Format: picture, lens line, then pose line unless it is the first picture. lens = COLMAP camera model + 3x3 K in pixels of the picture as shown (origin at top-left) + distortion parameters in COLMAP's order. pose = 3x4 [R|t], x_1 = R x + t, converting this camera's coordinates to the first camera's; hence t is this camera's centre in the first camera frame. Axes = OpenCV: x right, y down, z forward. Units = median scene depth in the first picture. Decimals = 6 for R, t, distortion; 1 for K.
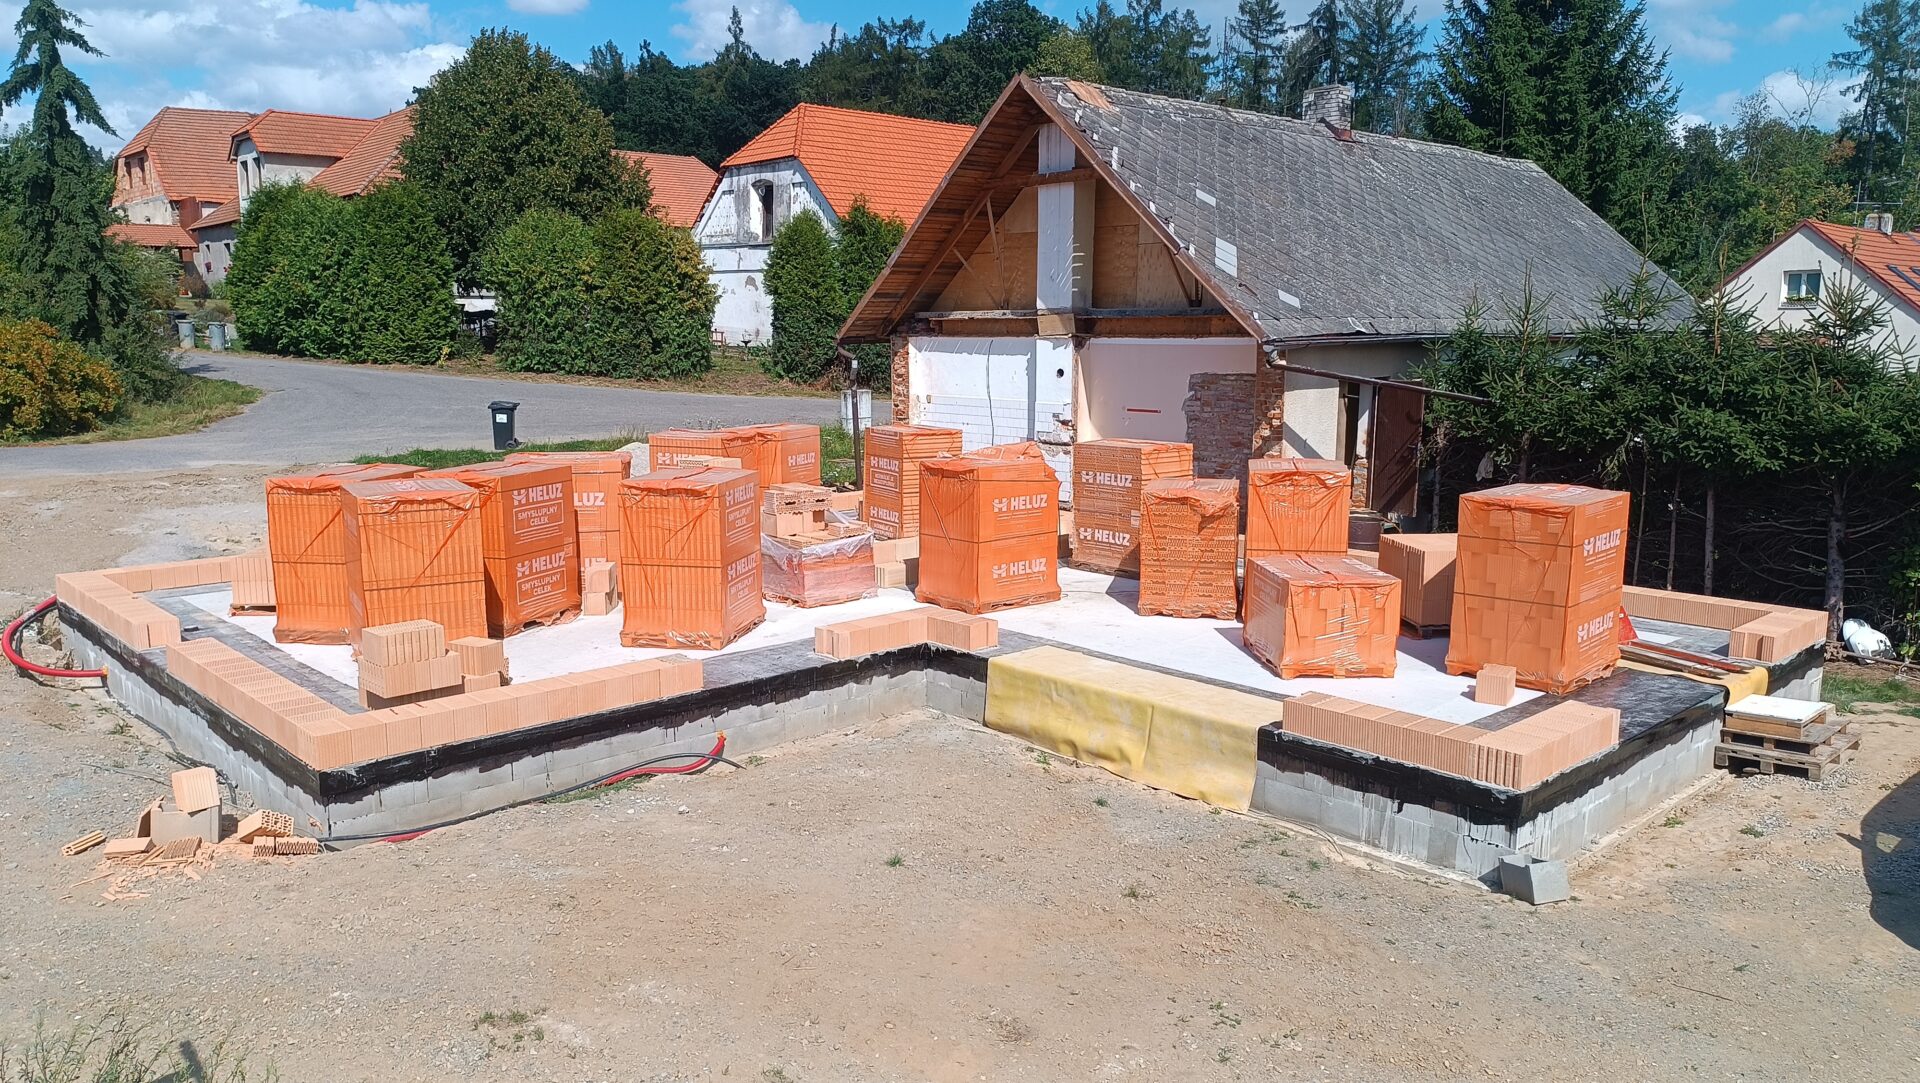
lens RADIAL K [[1387.1, 0, 960.5], [0, 1387.1, 552.4], [0, 0, 1]] dist [0.012726, -0.021188]
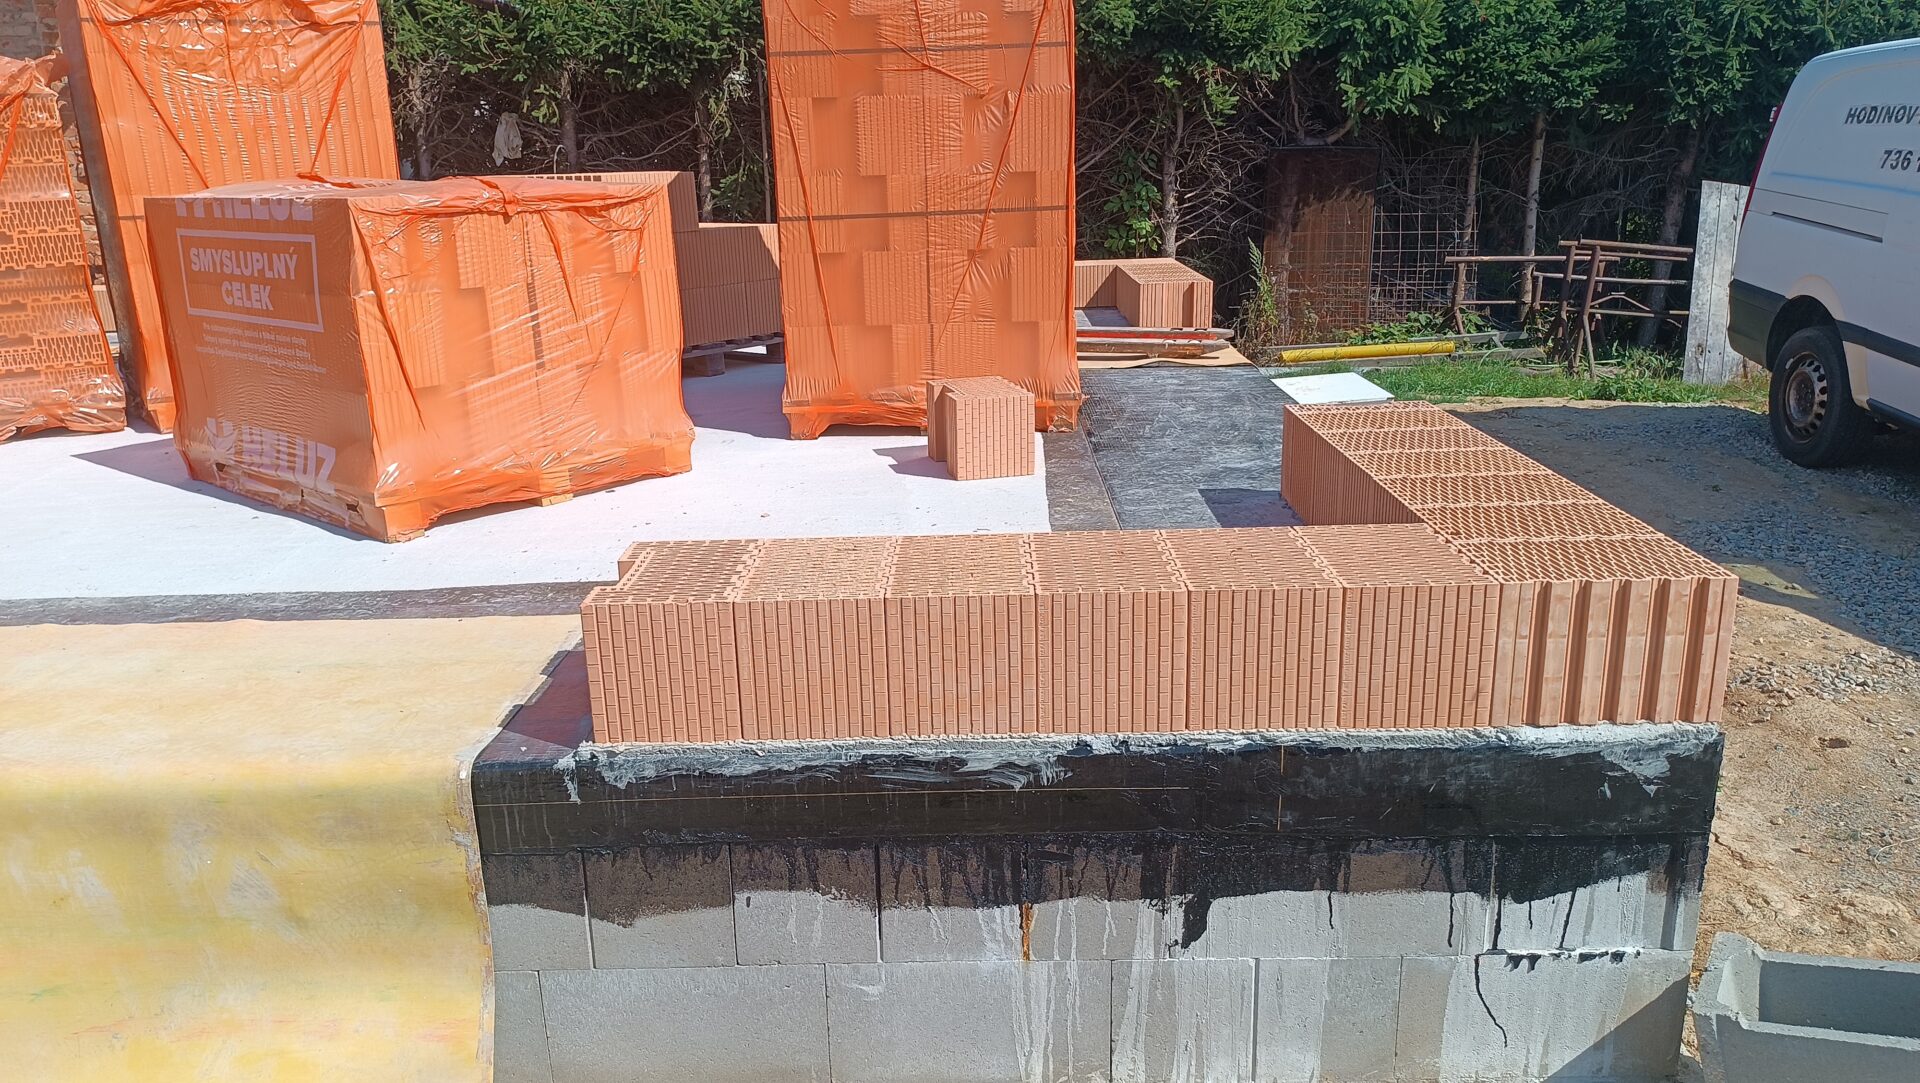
lens RADIAL K [[1387.1, 0, 945.9], [0, 1387.1, 538.5], [0, 0, 1]] dist [0.012726, -0.021188]
pose [[0.700357, -0.215530, 0.680475, 0.120680], [0.150008, 0.976476, 0.154892, 0.066198], [-0.697852, -0.006403, 0.716214, 0.747404]]
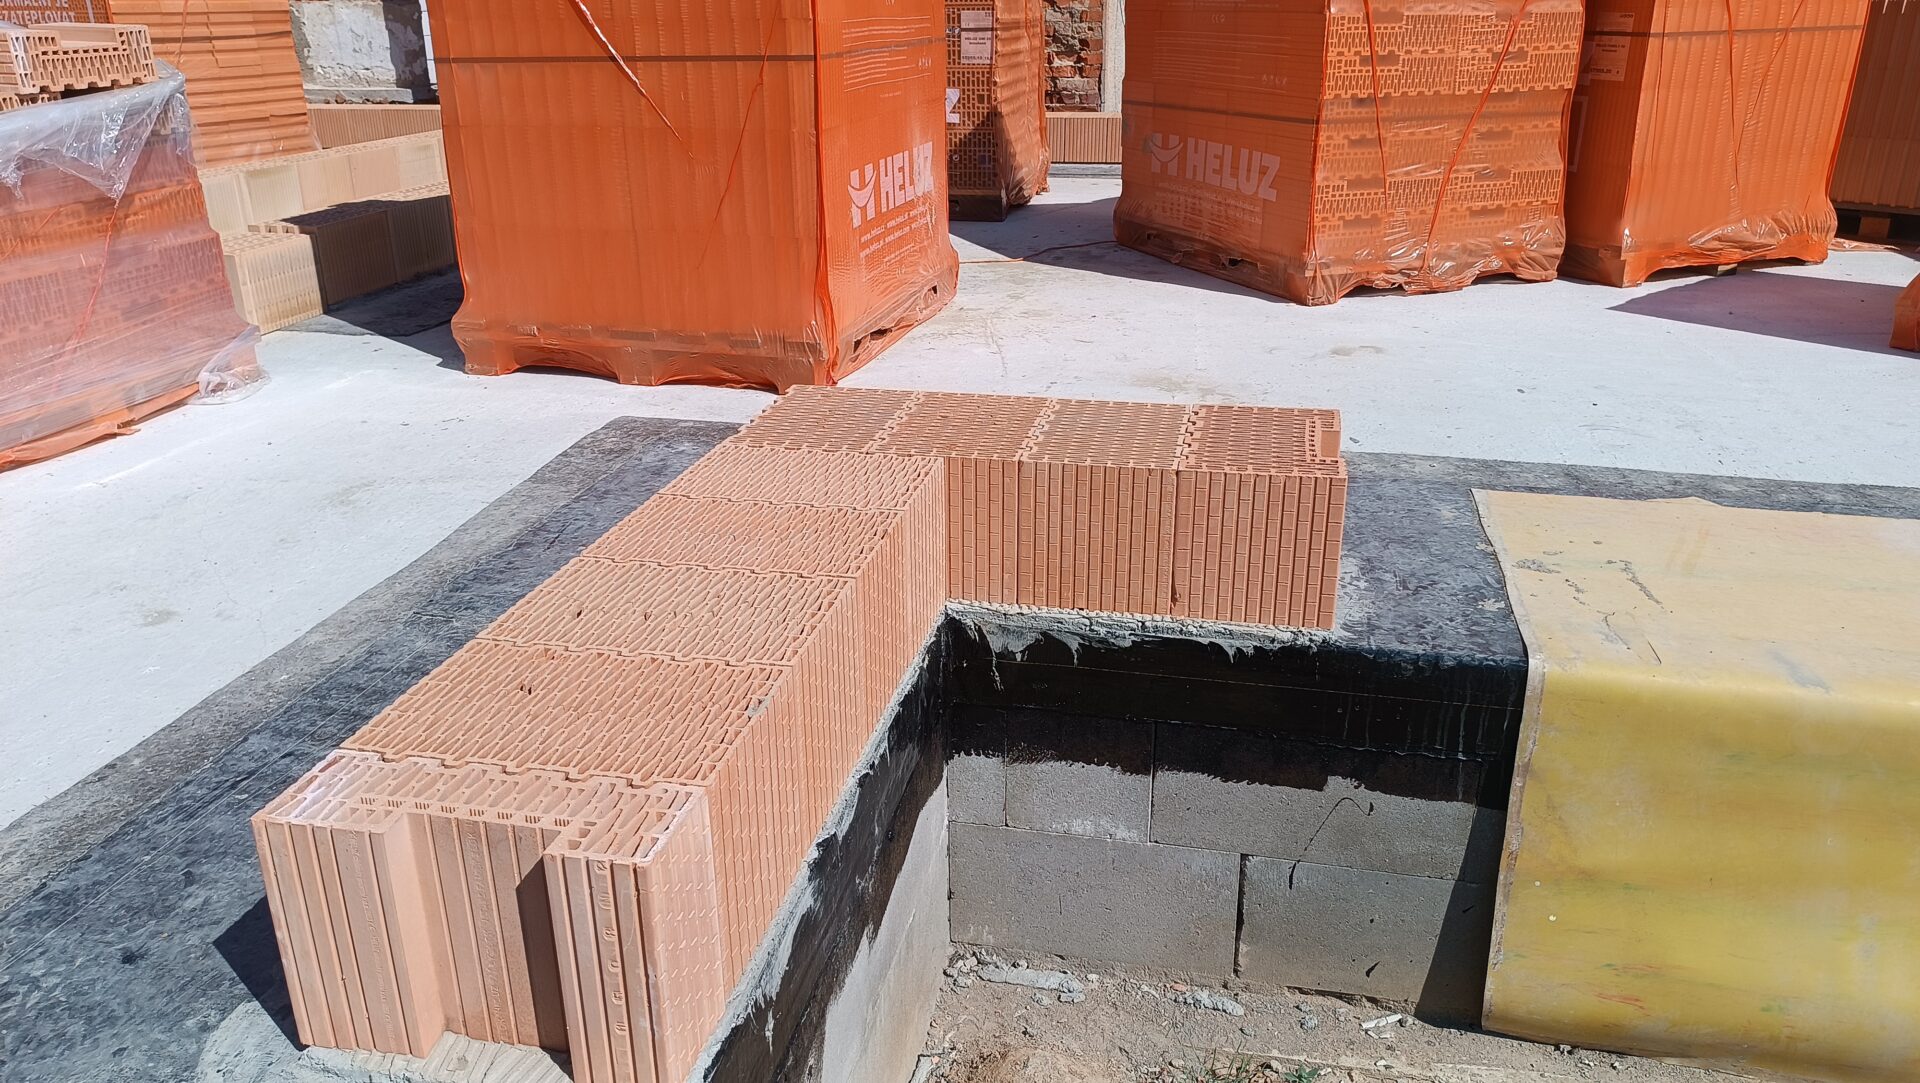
lens RADIAL K [[1387.1, 0, 942.9], [0, 1387.1, 544.3], [0, 0, 1]] dist [0.012726, -0.021188]
pose [[0.821052, -0.219158, 0.527108, -0.126862], [0.108726, 0.966503, 0.232489, 0.022767], [-0.560404, -0.133576, 0.817377, 1.016783]]
